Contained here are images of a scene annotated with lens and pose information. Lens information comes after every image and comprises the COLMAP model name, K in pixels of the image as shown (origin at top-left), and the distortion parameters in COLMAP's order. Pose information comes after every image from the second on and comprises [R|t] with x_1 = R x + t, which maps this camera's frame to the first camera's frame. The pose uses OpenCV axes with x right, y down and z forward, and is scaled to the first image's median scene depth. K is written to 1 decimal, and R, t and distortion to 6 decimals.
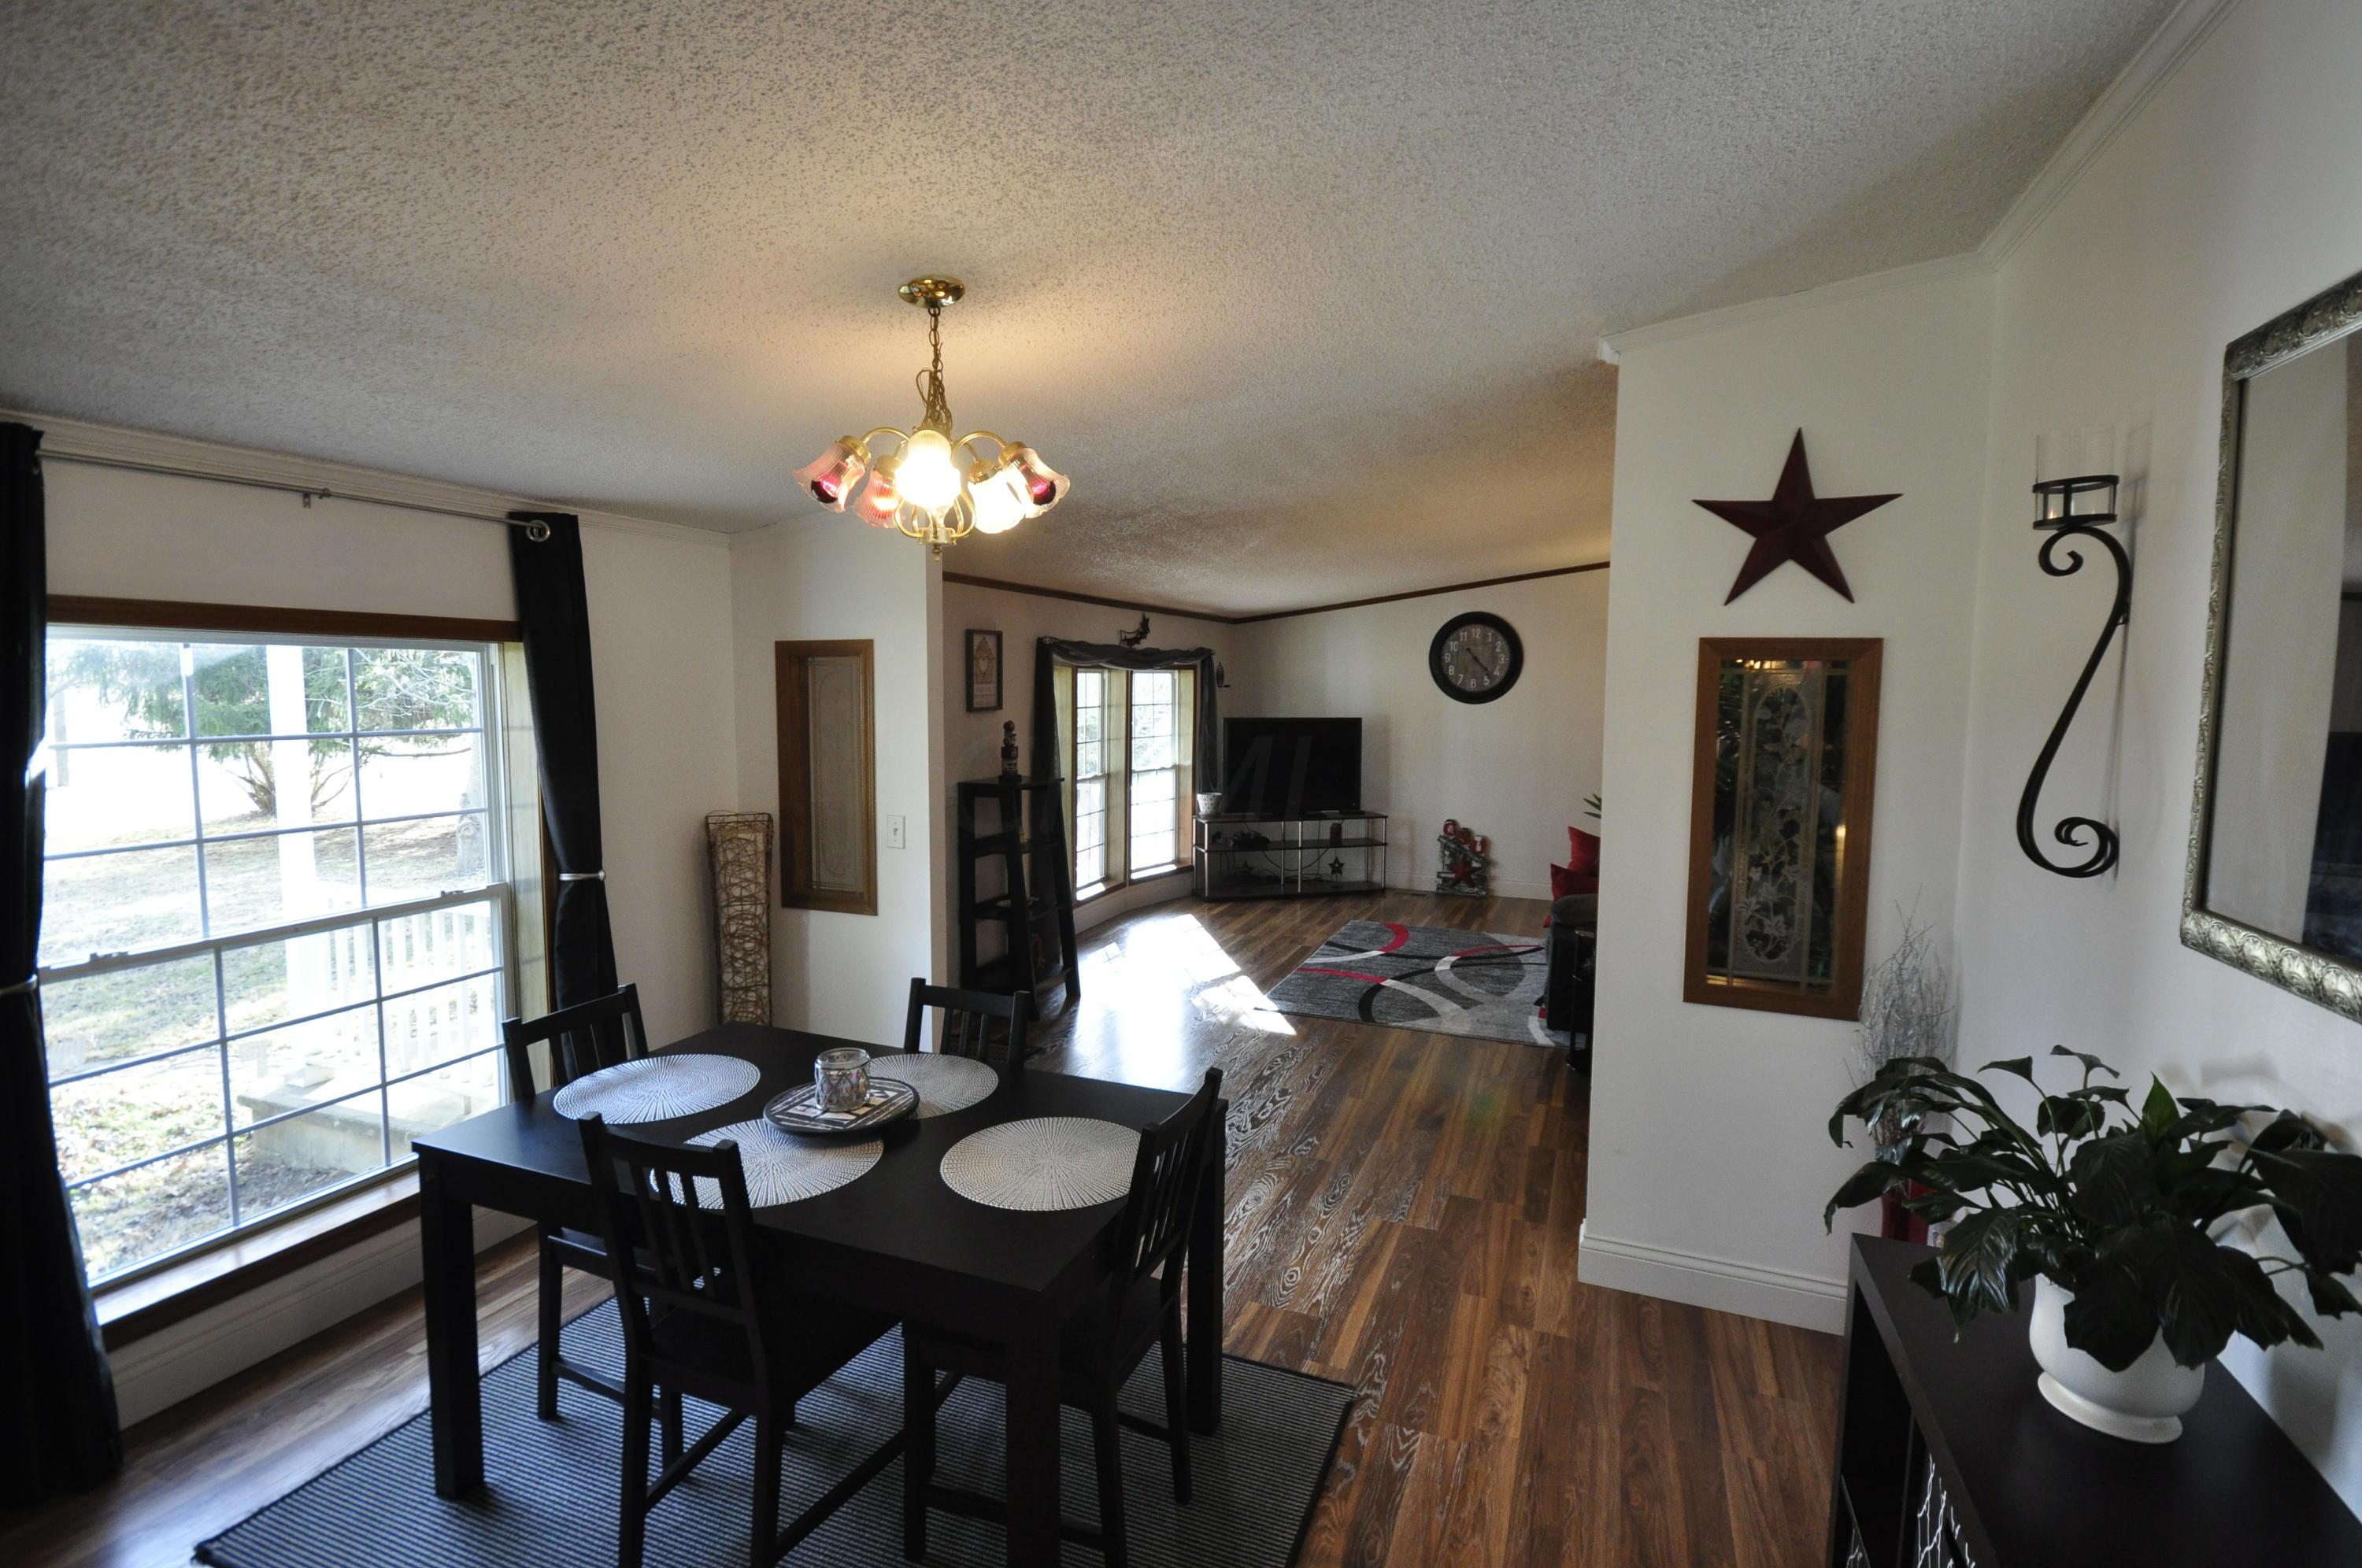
lens RADIAL K [[1110.1, 0, 1181.0], [0, 1110.1, 784.0], [0, 0, 1]] dist [0.002209, 0.000351]
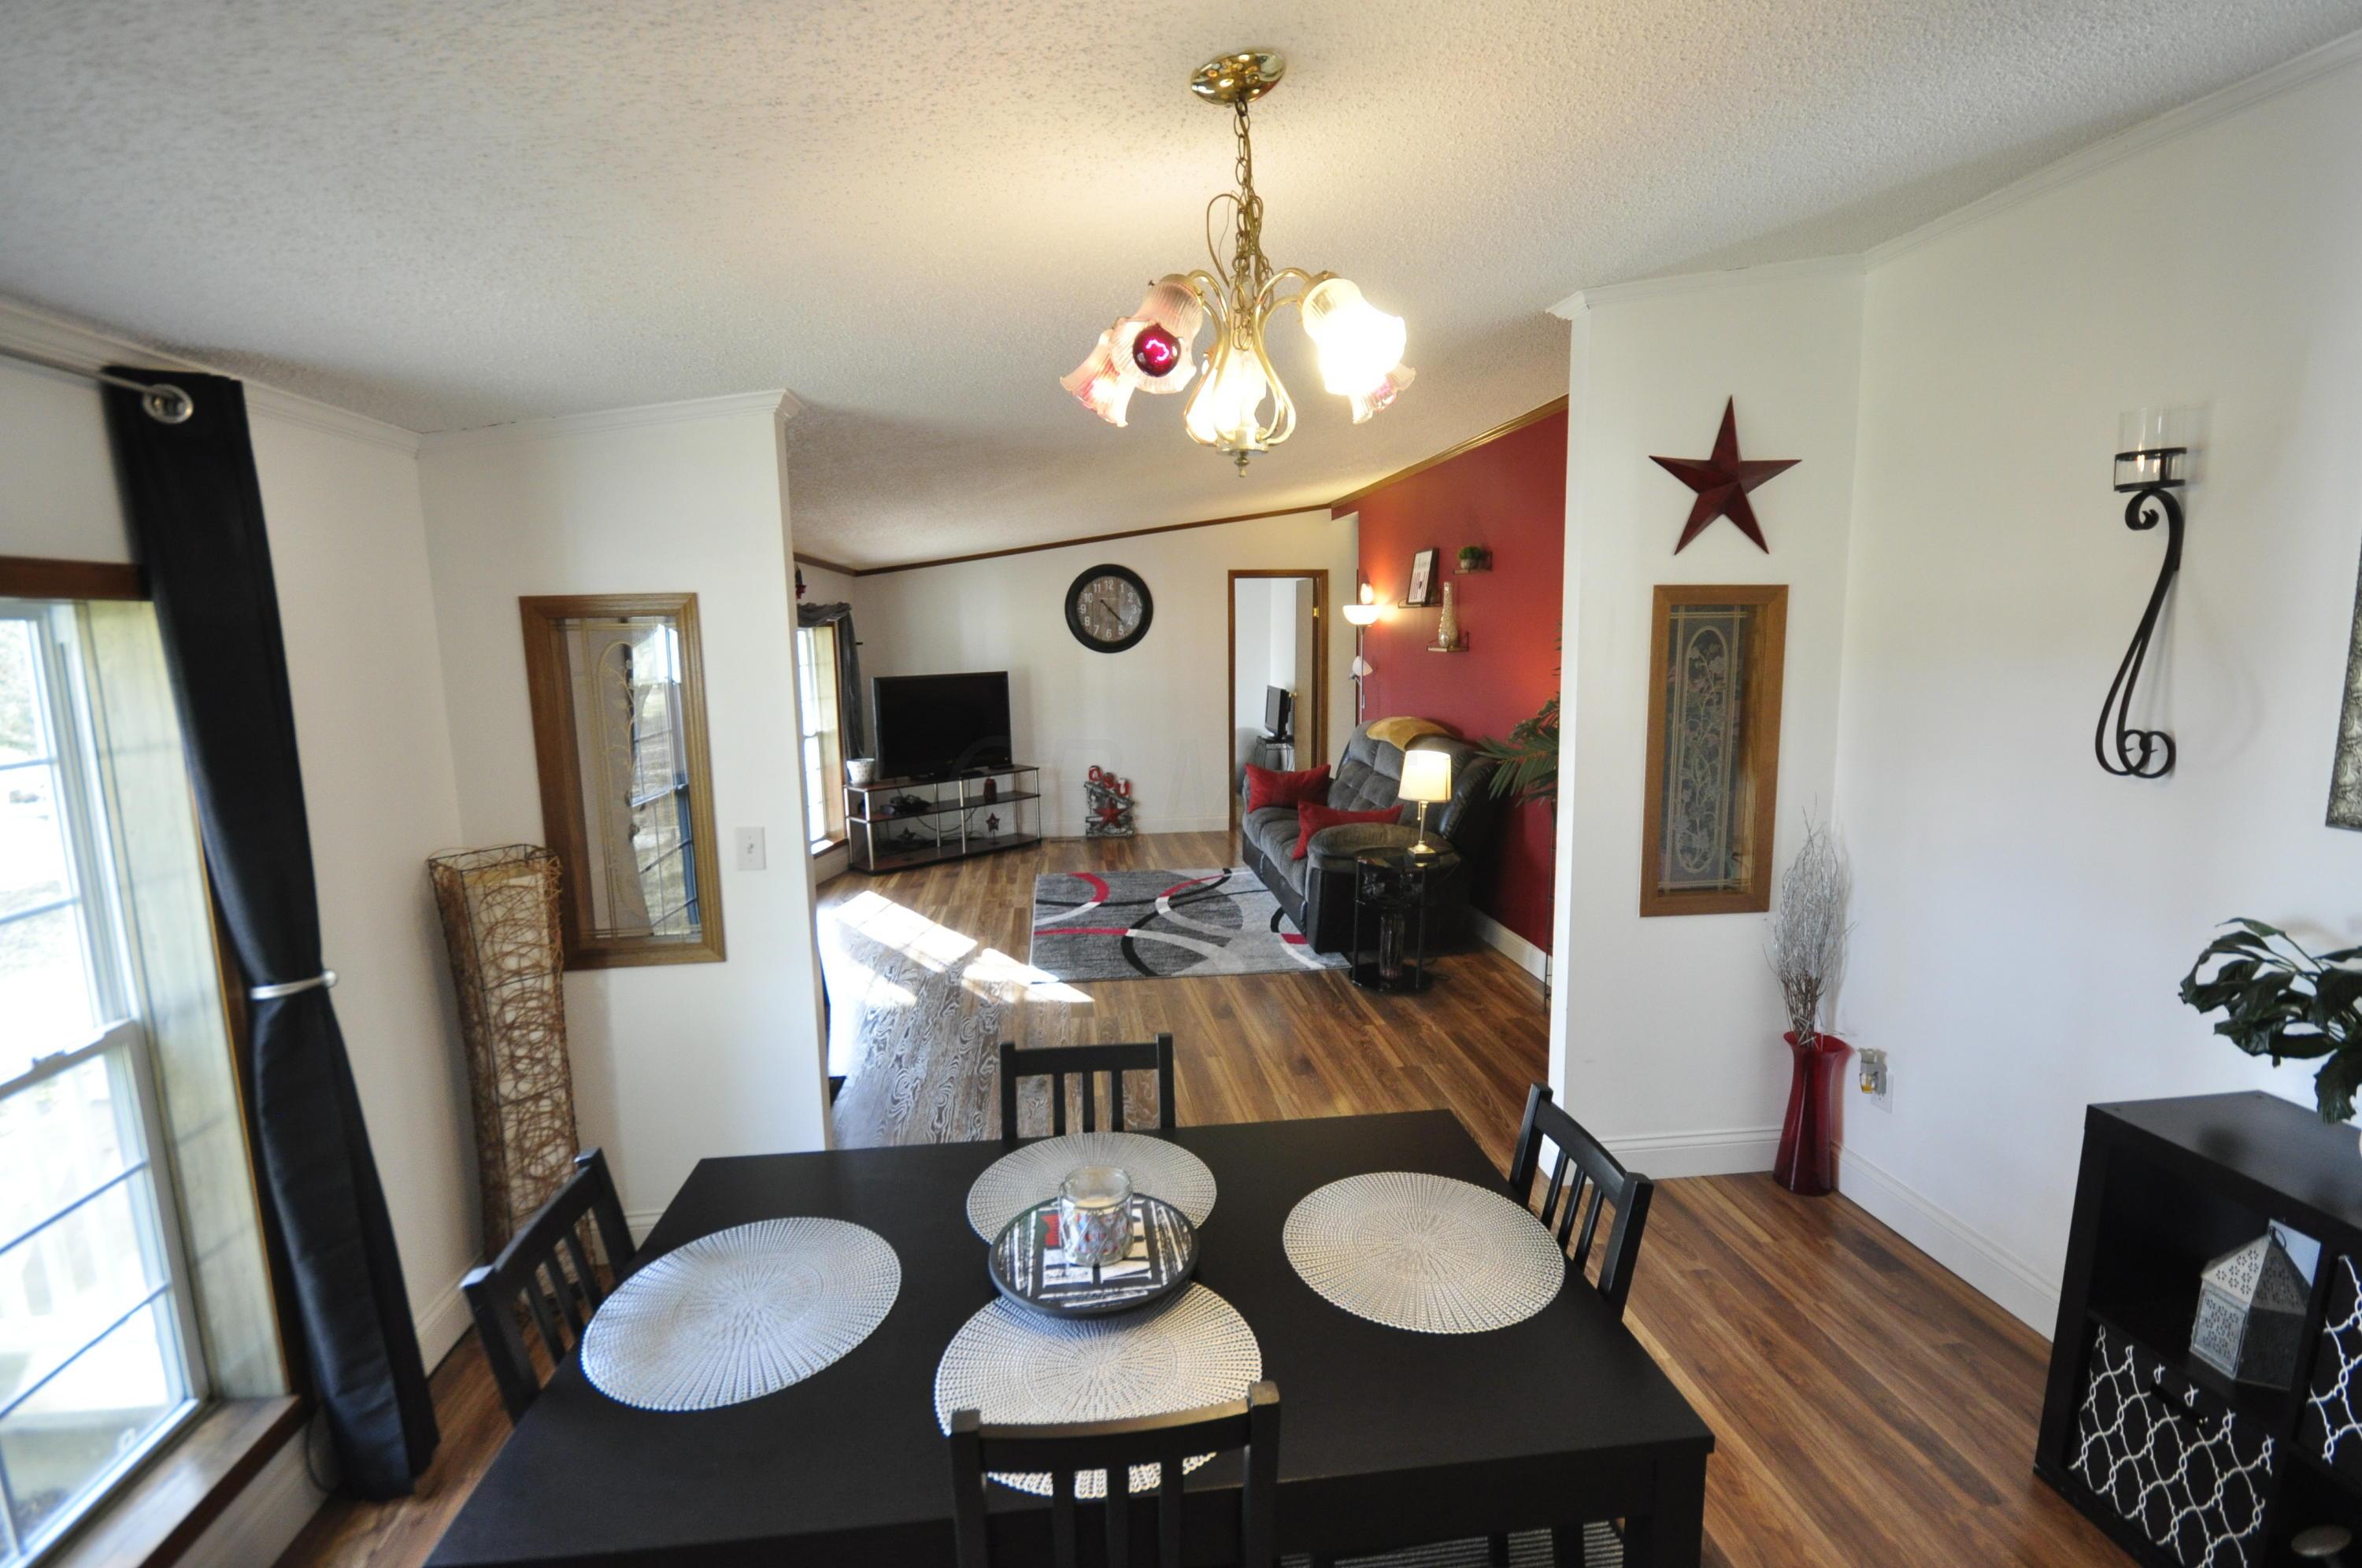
lens RADIAL K [[1038.8, 0, 1181.0], [0, 1038.8, 784.0], [0, 0, 1]] dist [-0.000614, -0.000705]
pose [[0.878491, -0.092977, 0.468625, -0.317391], [0.067995, 0.995227, 0.069993, -0.029839], [-0.472896, -0.029624, 0.880620, 0.232029]]
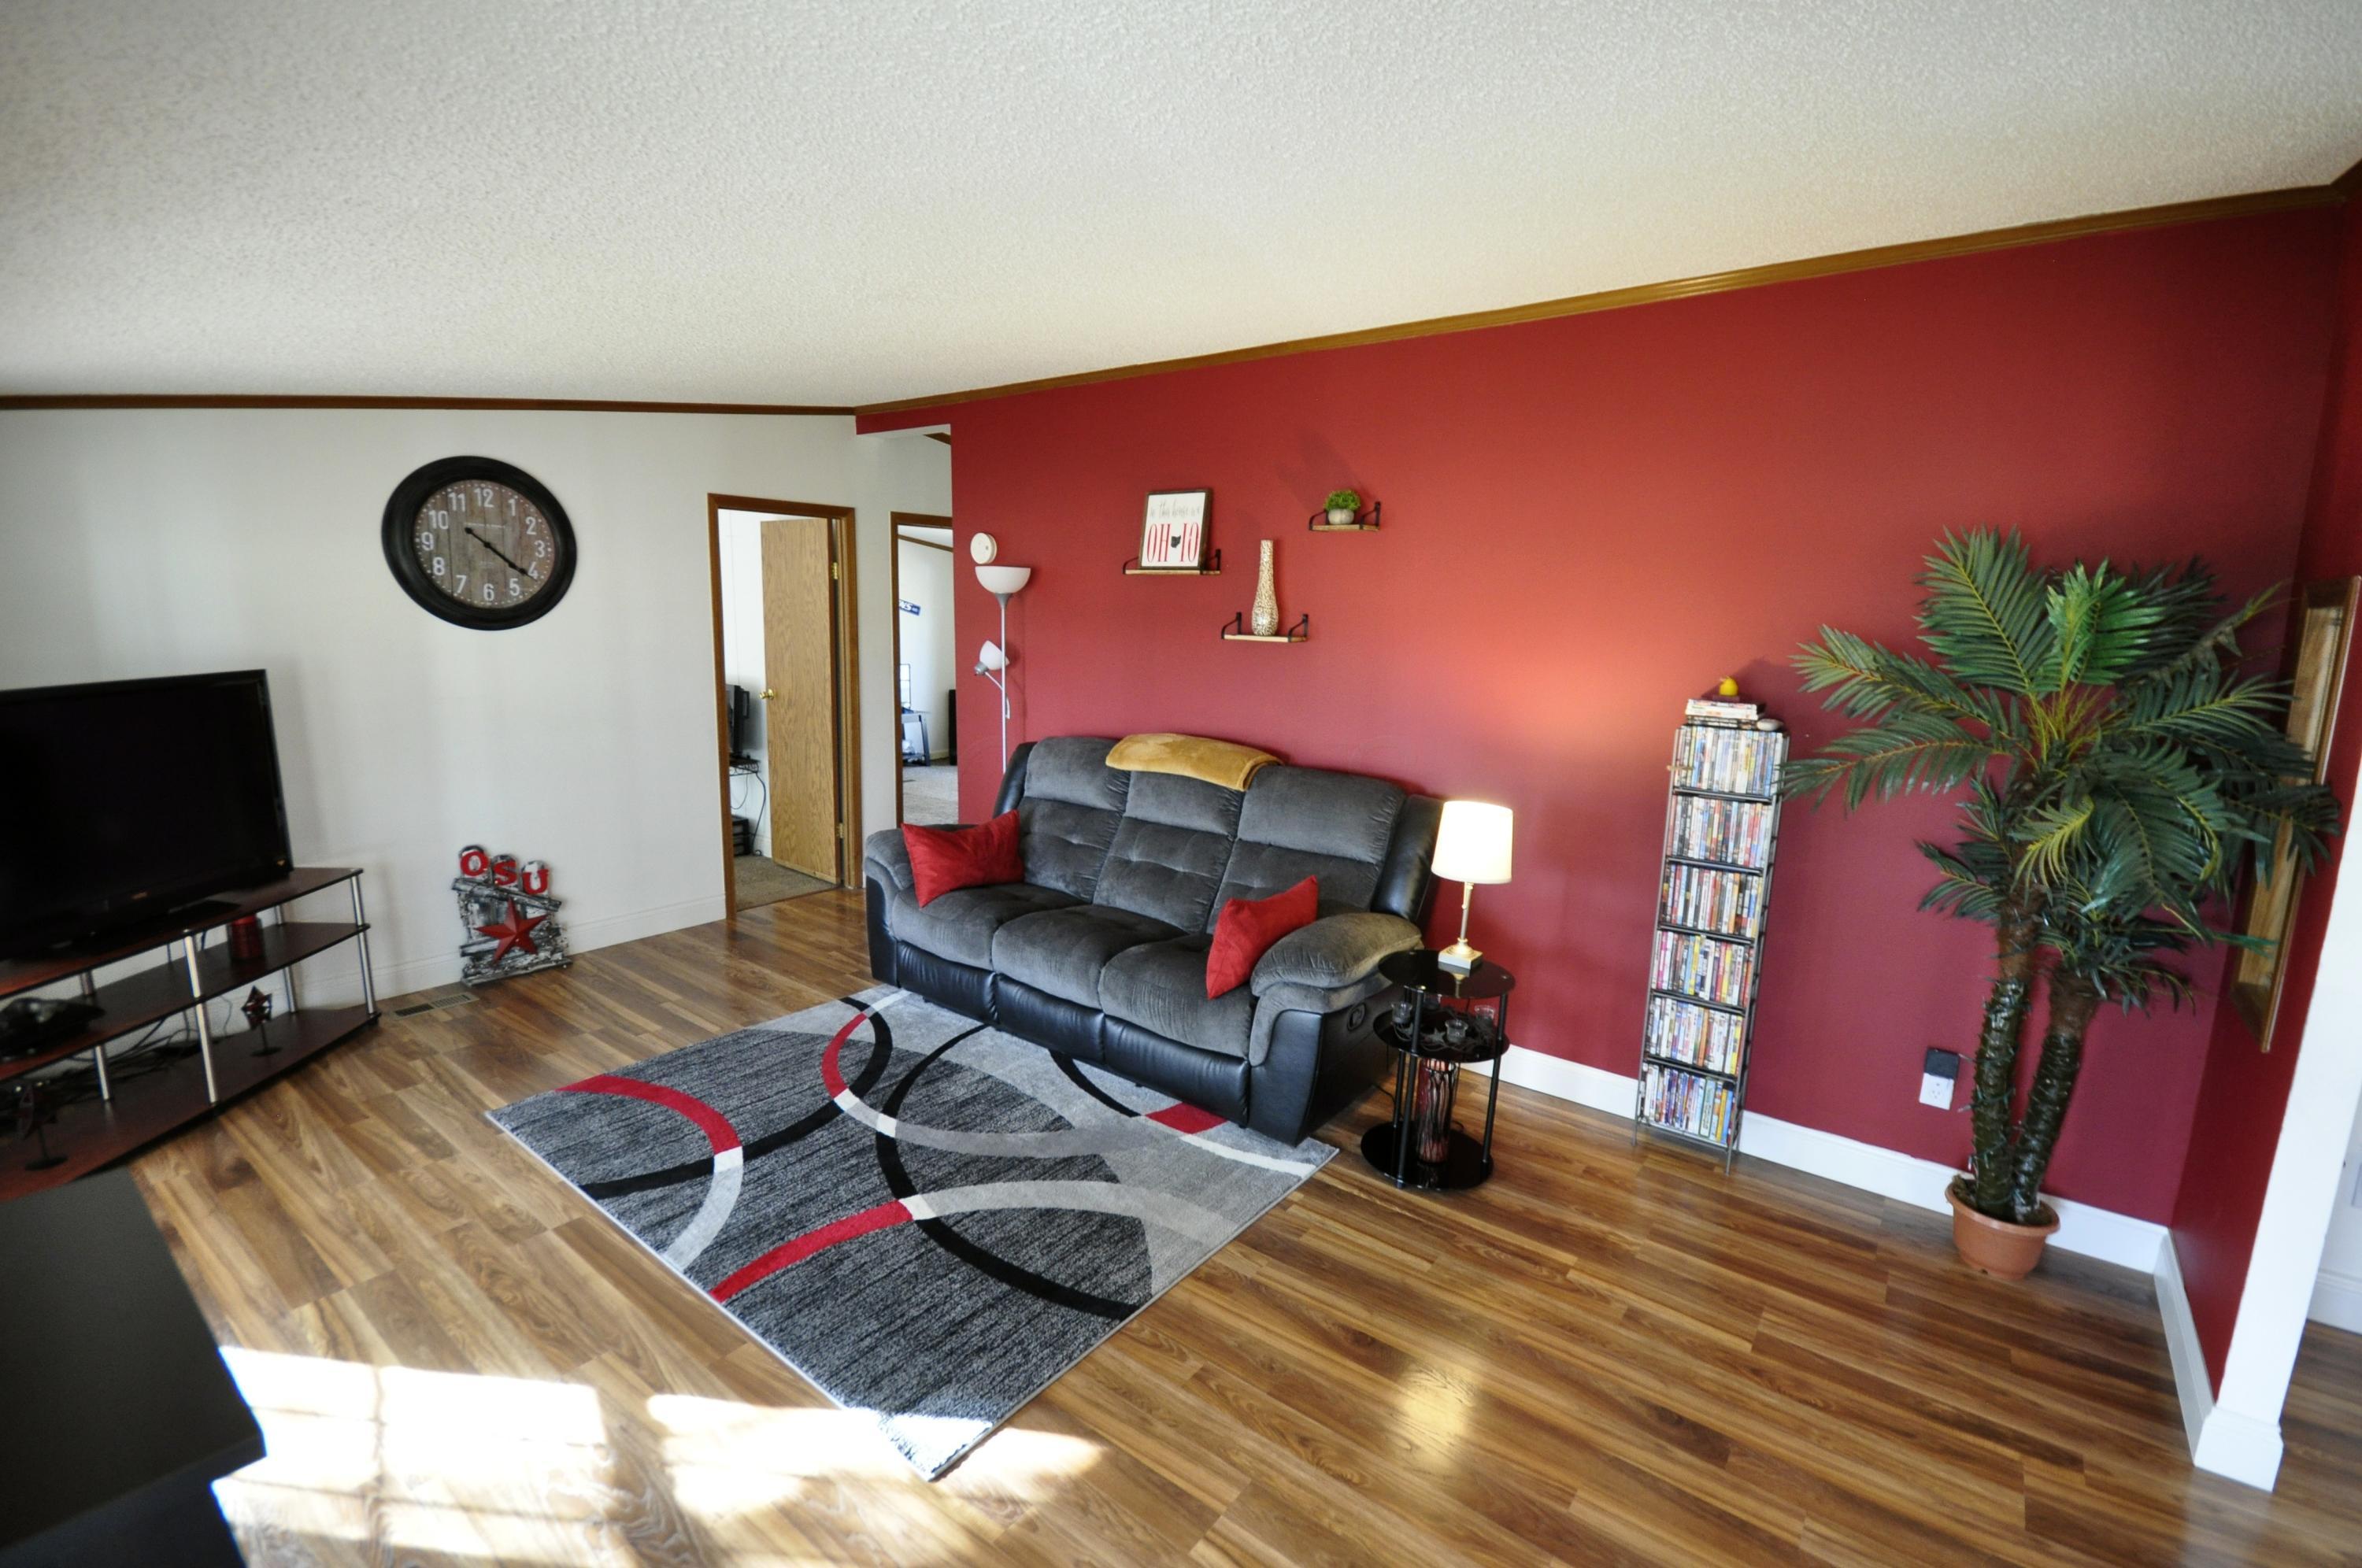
lens RADIAL K [[1038.8, 0, 1181.0], [0, 1038.8, 784.0], [0, 0, 1]] dist [-0.000614, -0.000705]
pose [[0.284647, -0.169026, 0.943614, -0.292615], [0.072465, 0.985311, 0.154635, -0.113216], [-0.955890, 0.024362, 0.292714, 1.150405]]
